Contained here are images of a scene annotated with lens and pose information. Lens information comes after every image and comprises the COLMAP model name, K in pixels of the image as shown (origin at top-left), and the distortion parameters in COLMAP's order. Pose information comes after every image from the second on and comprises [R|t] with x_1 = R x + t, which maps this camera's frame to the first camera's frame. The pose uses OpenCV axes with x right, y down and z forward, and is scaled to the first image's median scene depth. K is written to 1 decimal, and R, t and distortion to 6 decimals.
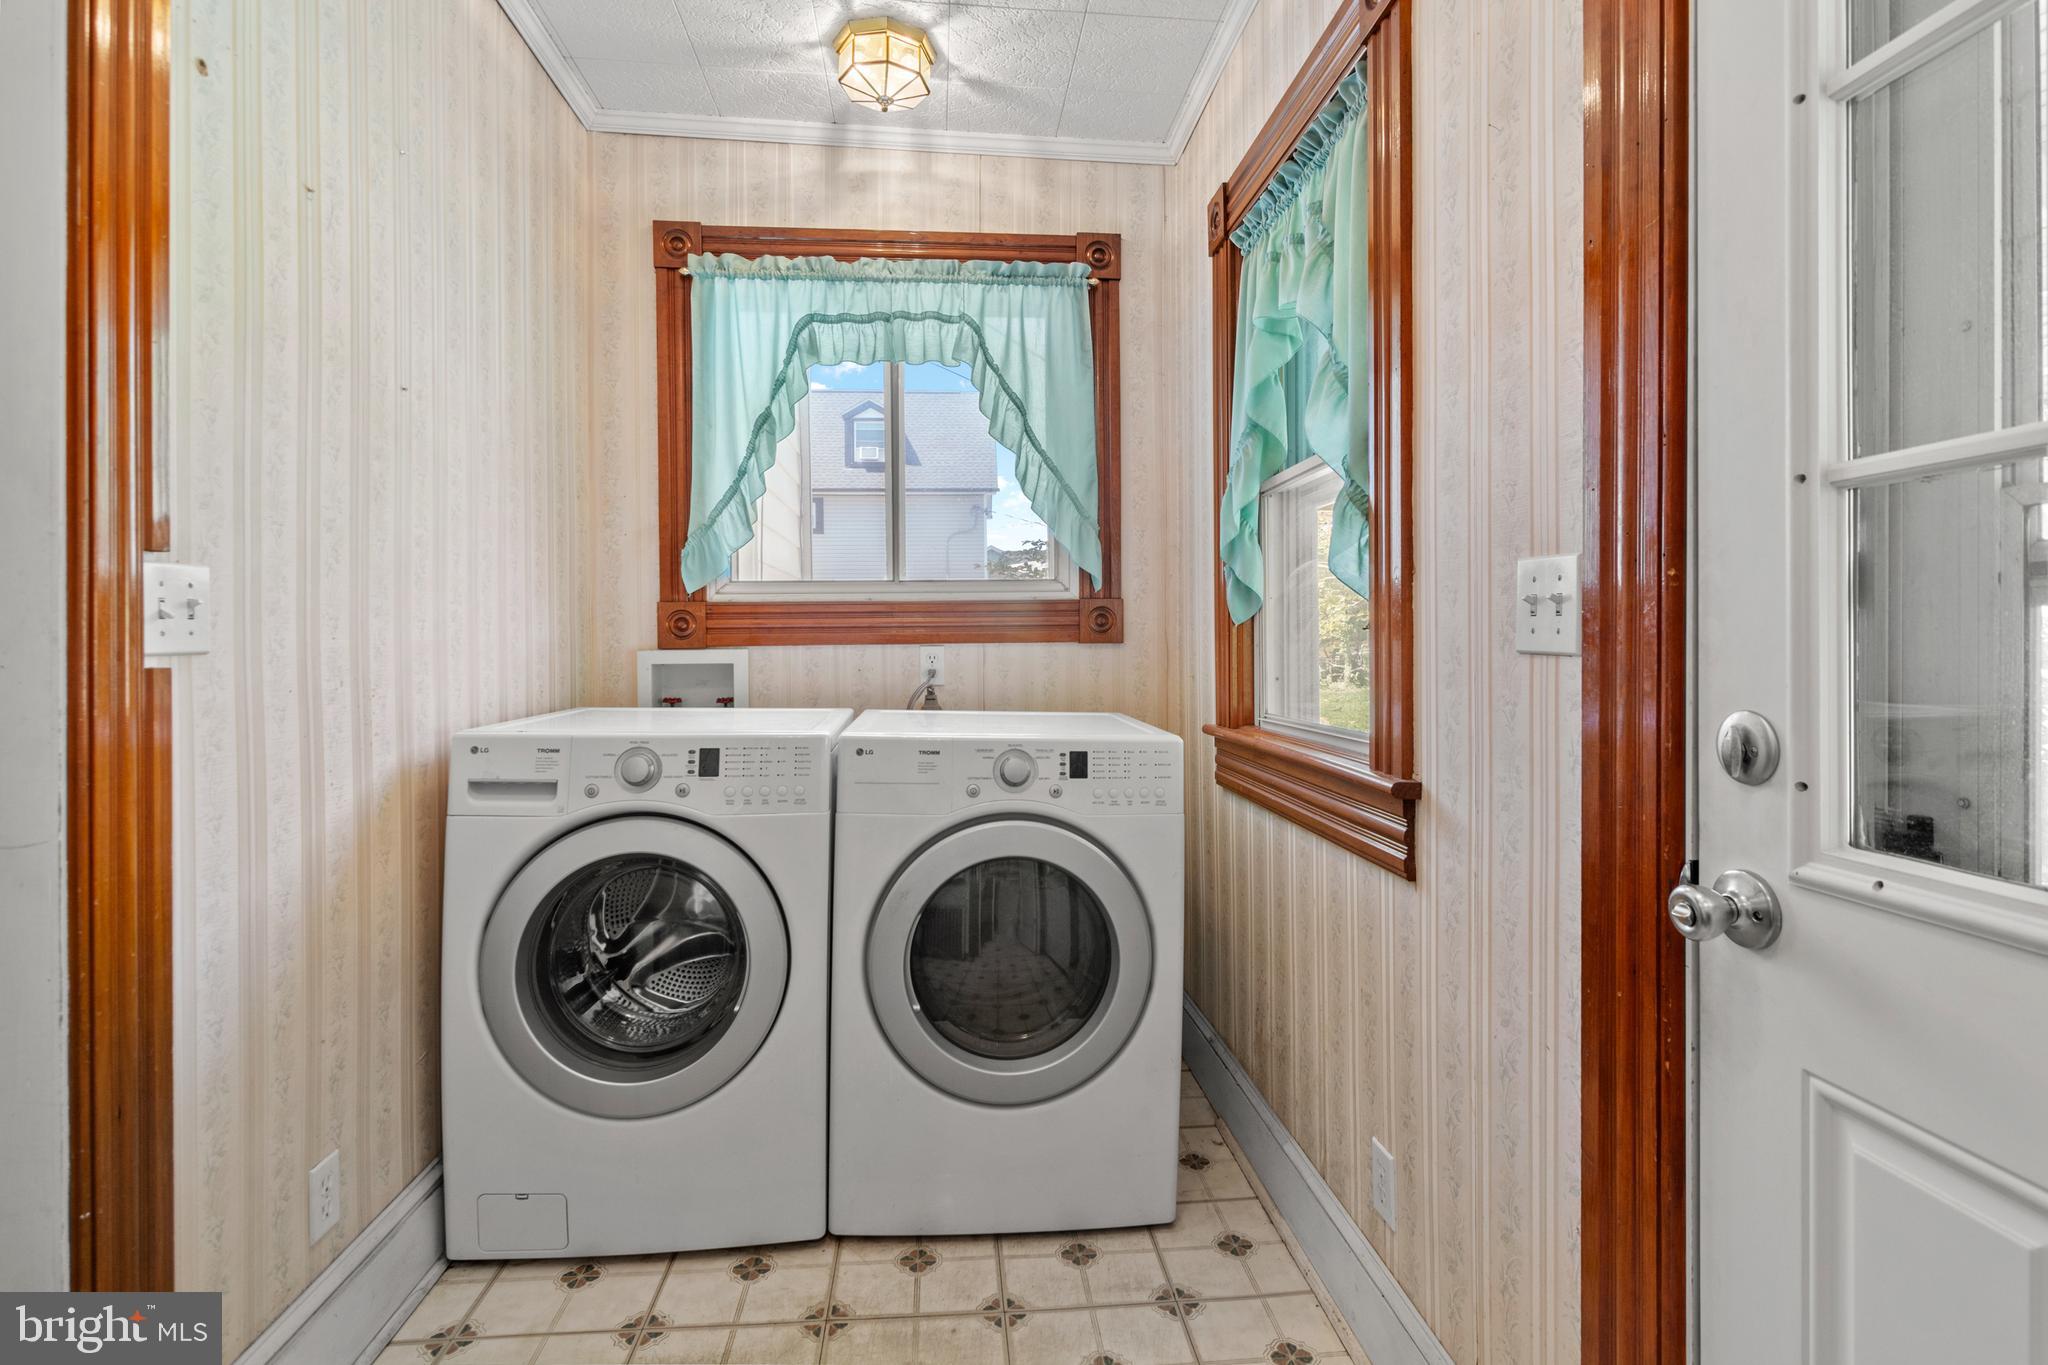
lens RADIAL K [[997.7, 0, 1013.5], [0, 997.7, 651.2], [0, 0, 1]] dist [0.008679, -0.005717]
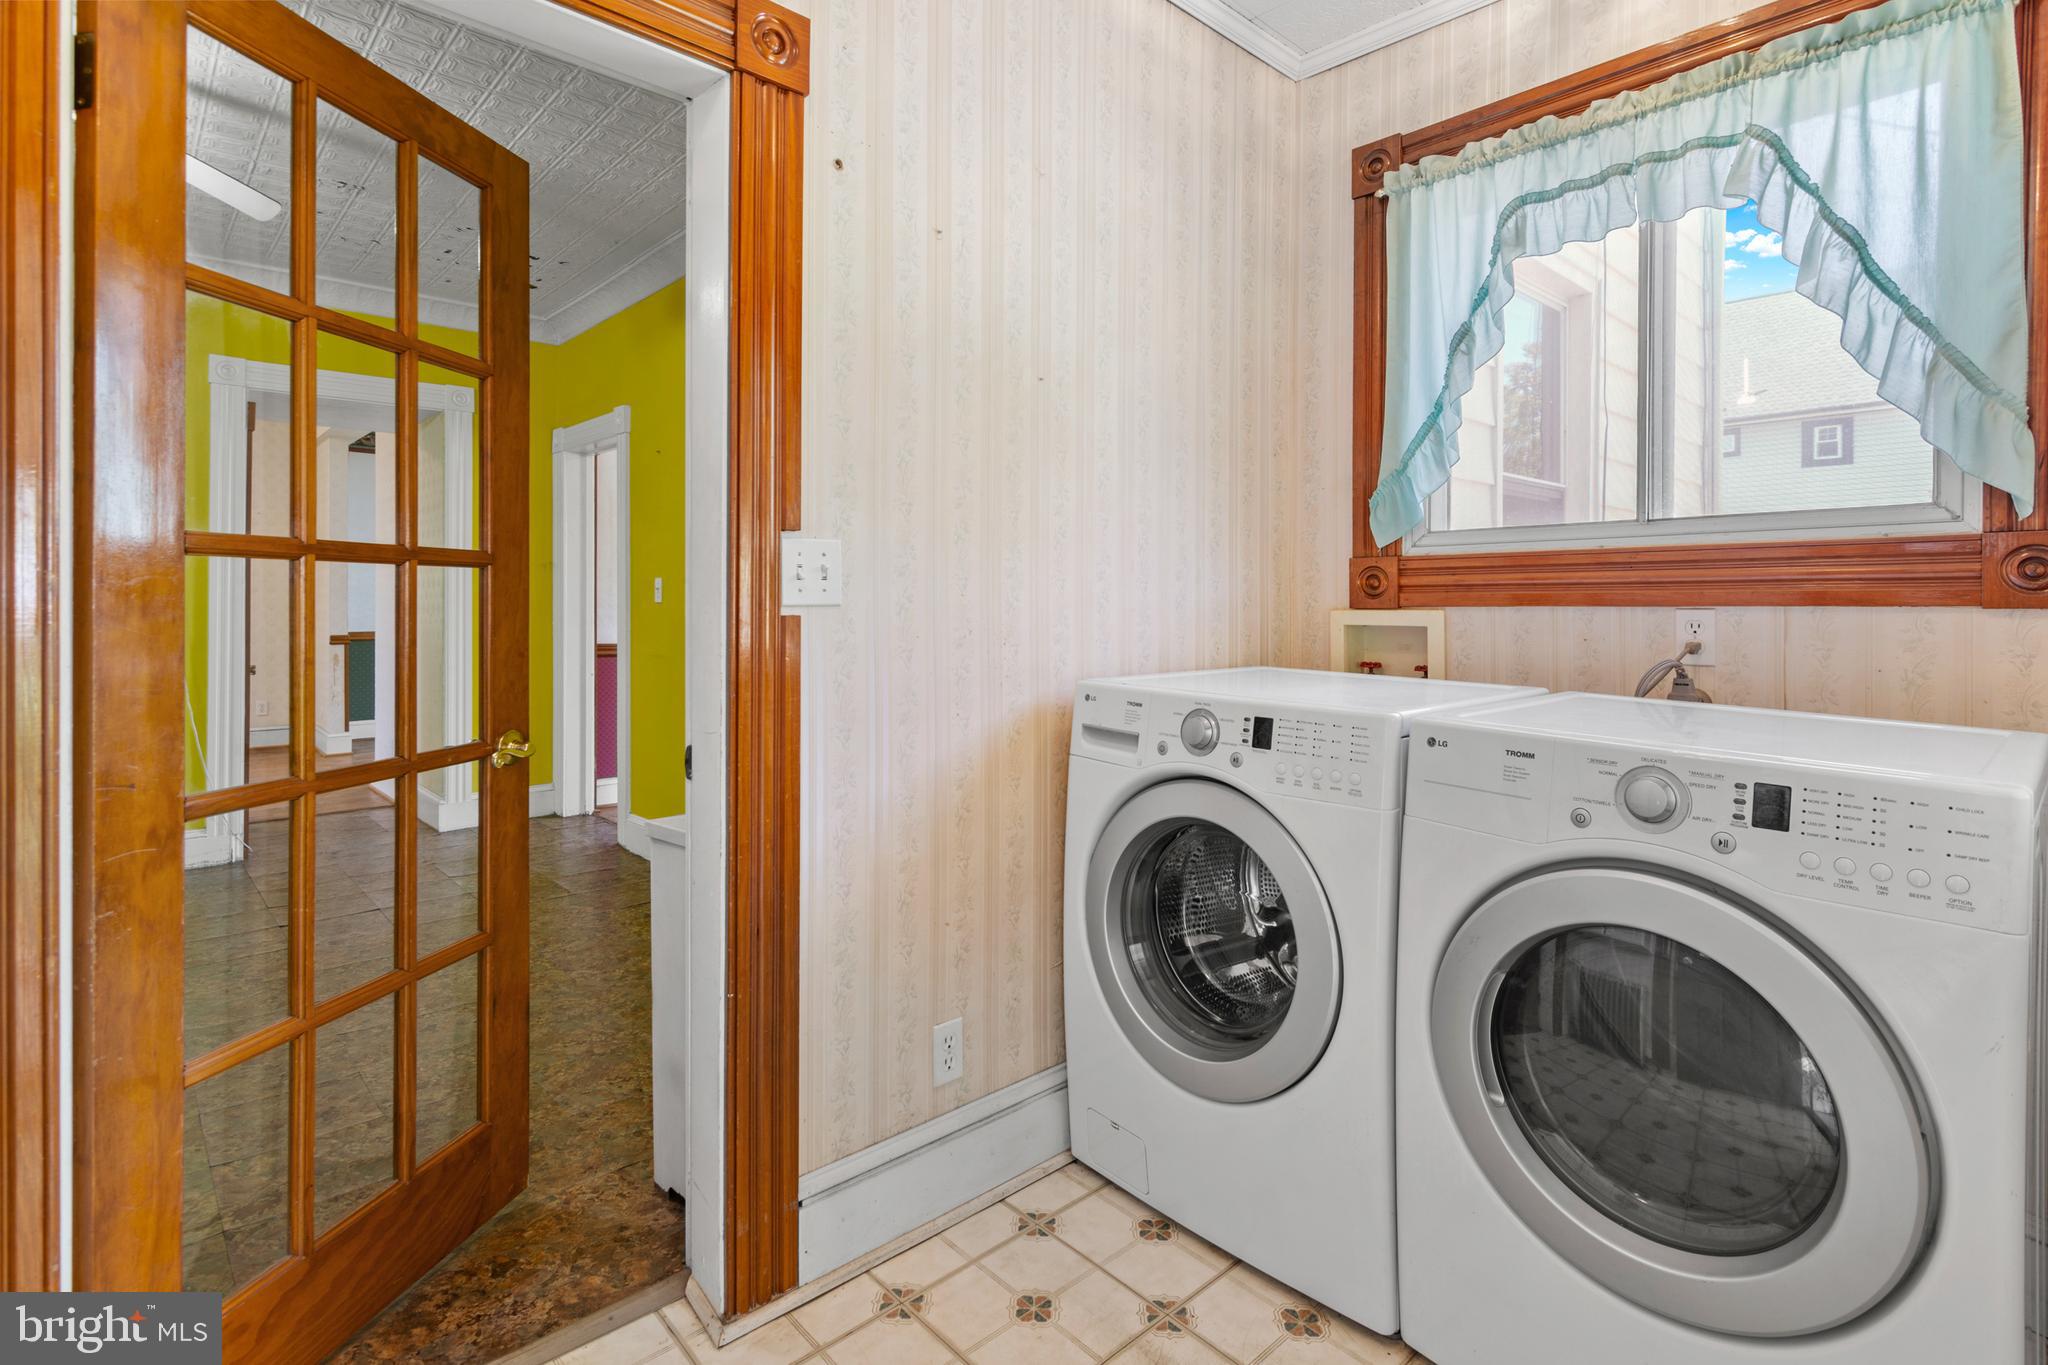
lens RADIAL K [[997.7, 0, 1039.2], [0, 997.7, 601.6], [0, 0, 1]] dist [0.008679, -0.005717]
pose [[0.609090, 0.008019, -0.793061, 0.273391], [-0.015776, 0.999874, -0.002006, -0.002660], [0.792944, 0.013733, 0.609139, 0.271643]]
